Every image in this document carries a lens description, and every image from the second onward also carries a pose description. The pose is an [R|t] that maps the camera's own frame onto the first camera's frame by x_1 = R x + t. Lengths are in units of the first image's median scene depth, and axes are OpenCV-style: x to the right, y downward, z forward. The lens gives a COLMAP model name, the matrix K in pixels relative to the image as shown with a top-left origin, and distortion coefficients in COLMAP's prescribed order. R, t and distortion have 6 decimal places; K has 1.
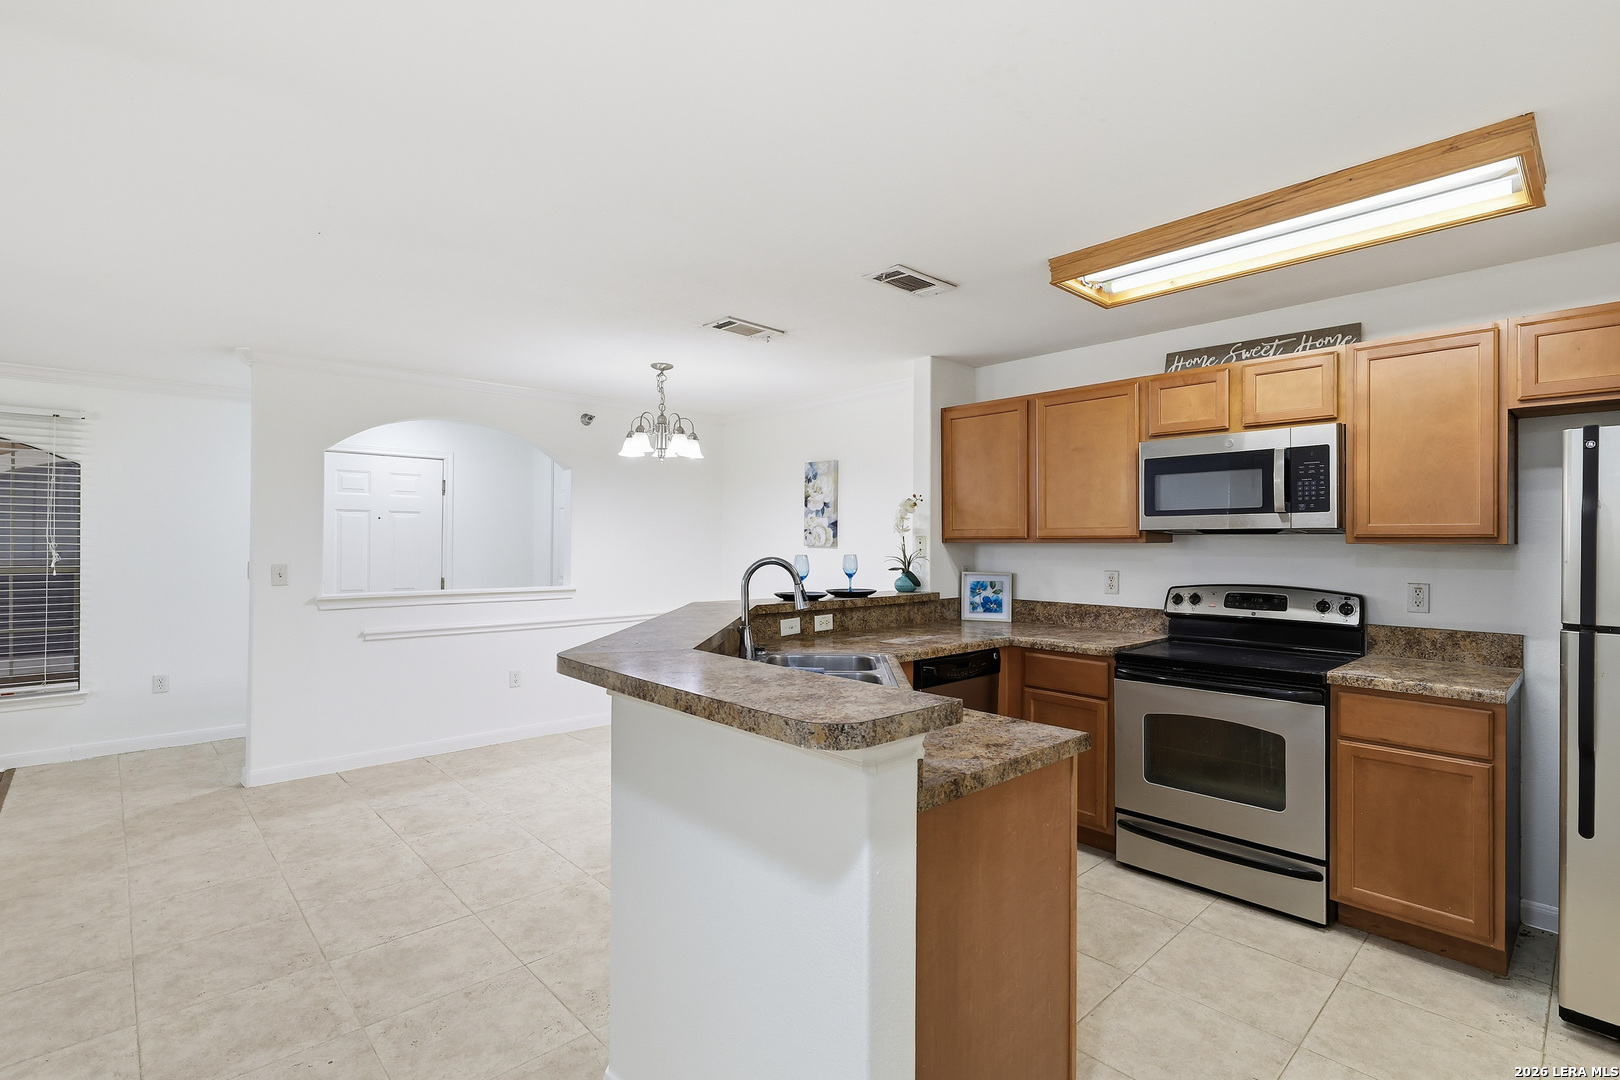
lens RADIAL K [[756.9, 0, 805.0], [0, 756.9, 539.5], [0, 0, 1]] dist [-0.003845, -0.000073]
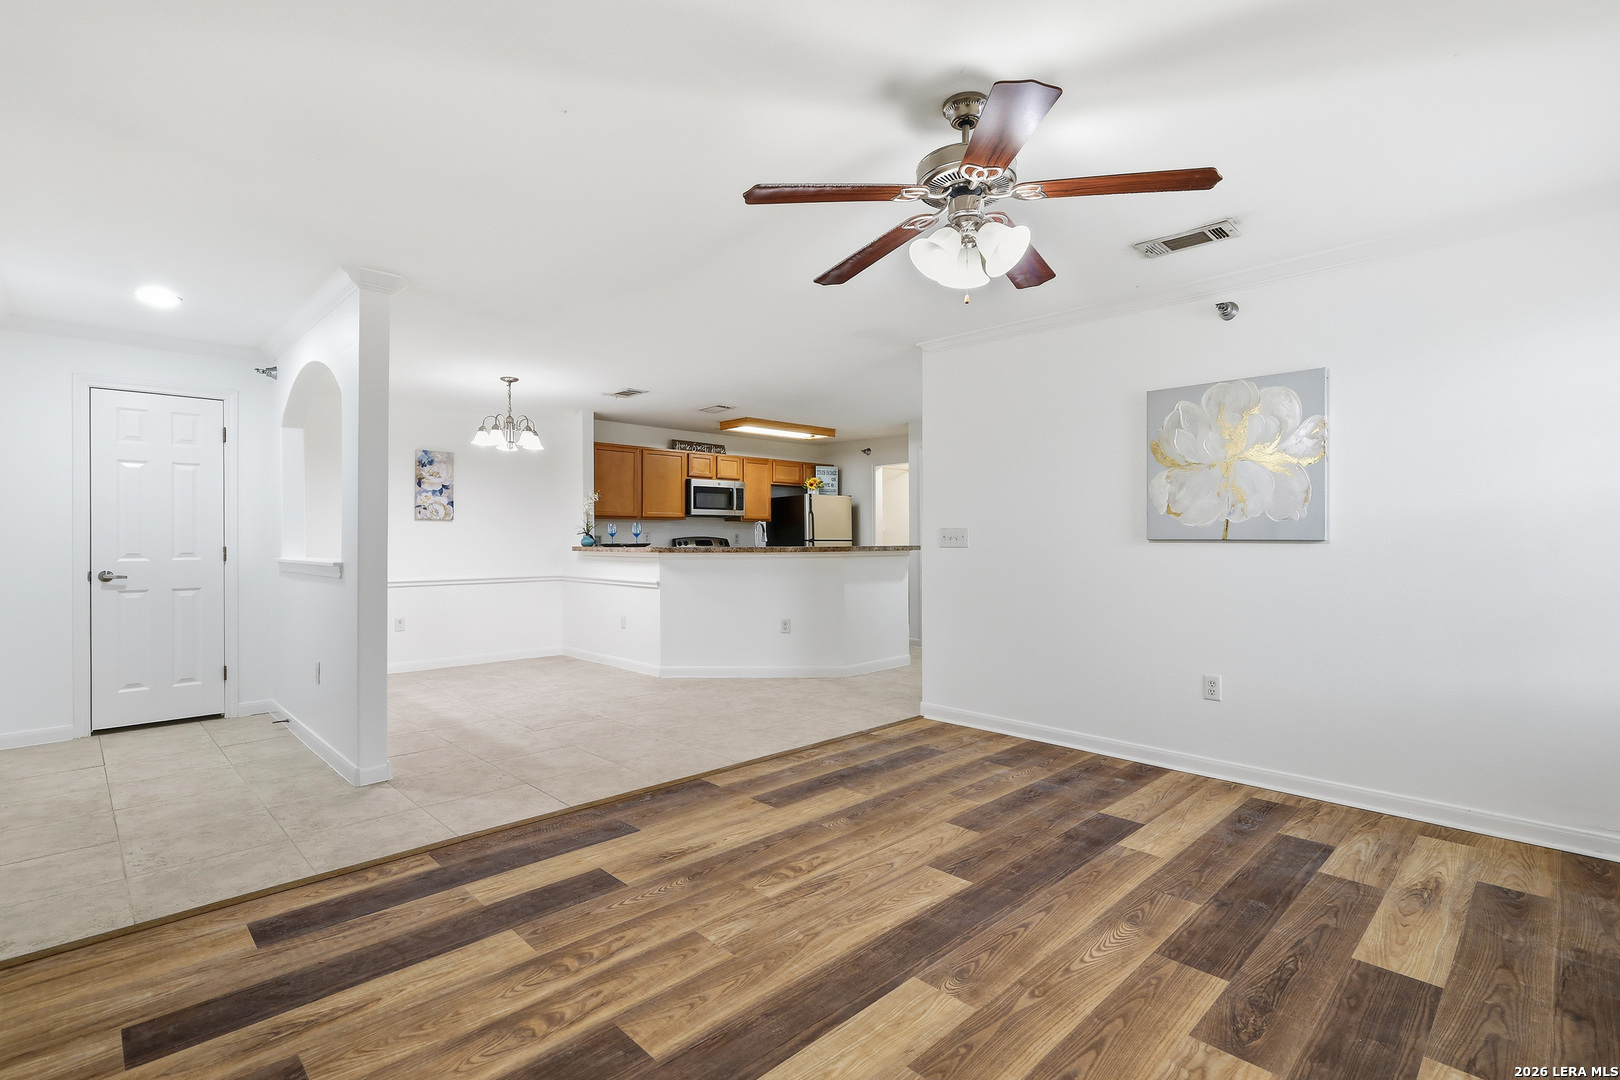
lens RADIAL K [[756.9, 0, 837.5], [0, 756.9, 540.1], [0, 0, 1]] dist [-0.003845, -0.000073]
pose [[-0.045526, -0.004873, 0.998951, -1.545140], [-0.000163, 0.999988, 0.004871, 0.044850], [-0.998963, 0.000059, -0.045526, 0.495423]]
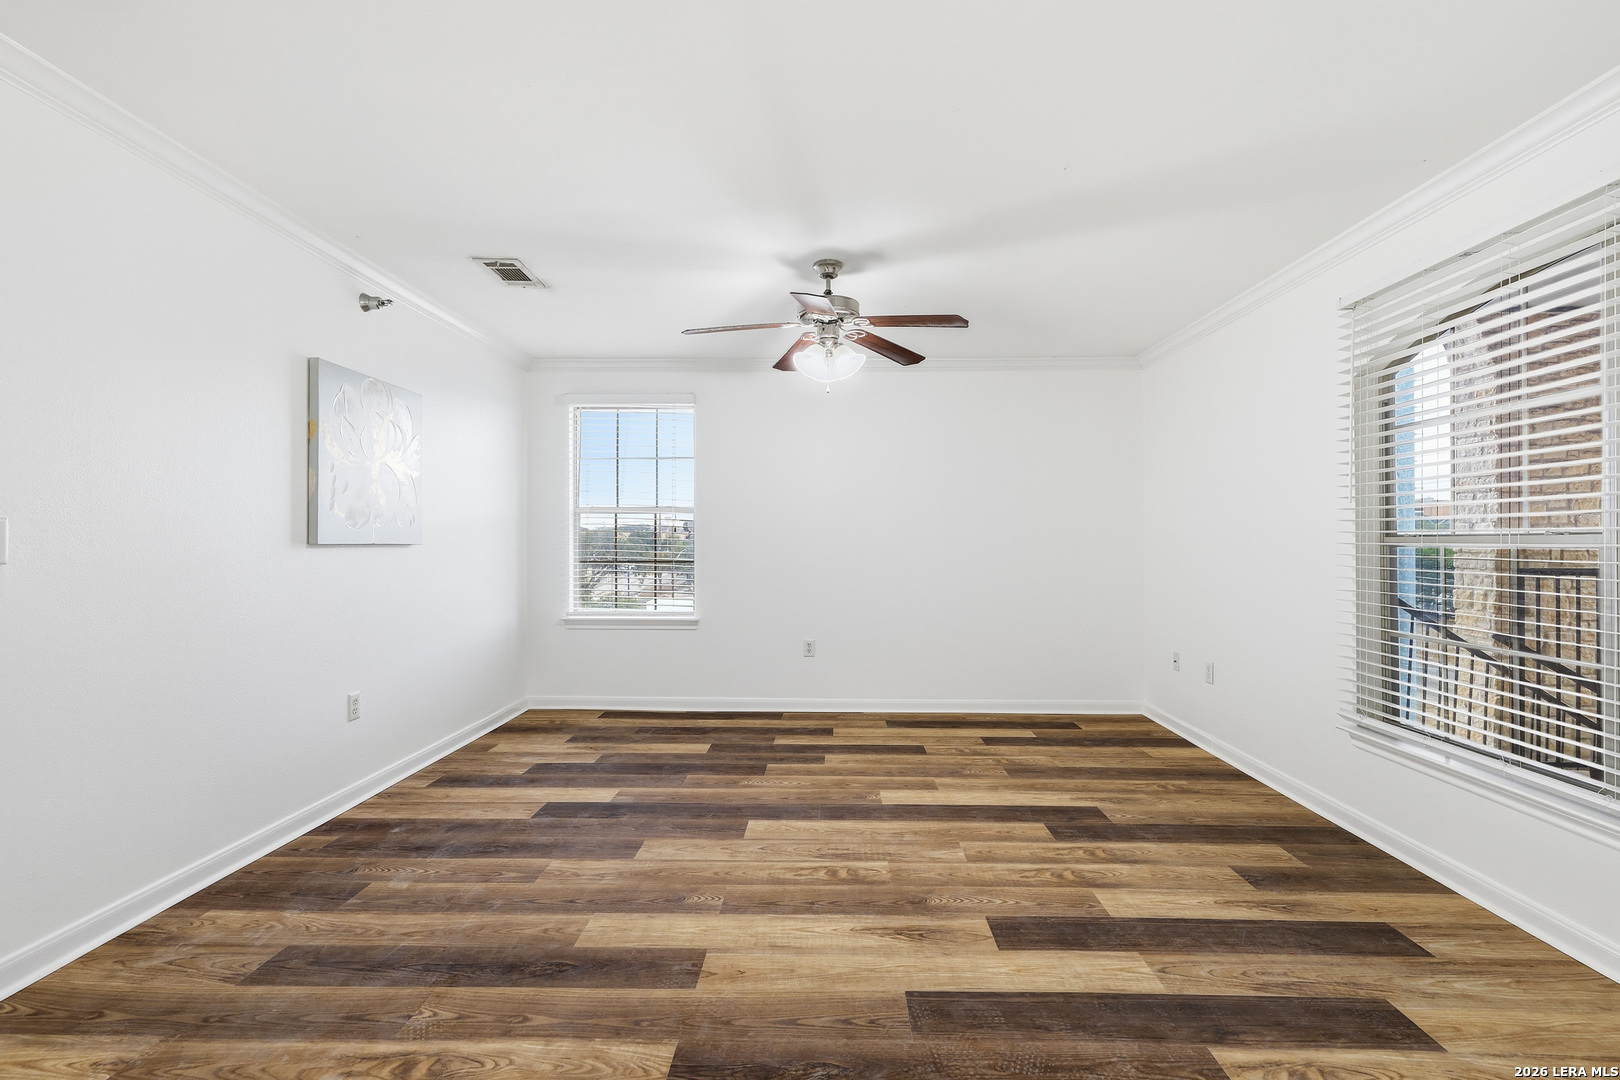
lens RADIAL K [[756.9, 0, 817.4], [0, 756.9, 538.7], [0, 0, 1]] dist [-0.003845, -0.000073]
pose [[-0.697858, -0.006065, -0.716210, -0.448277], [-0.002426, 0.999978, -0.006104, 0.046298], [0.716232, -0.002523, -0.697858, 0.936652]]
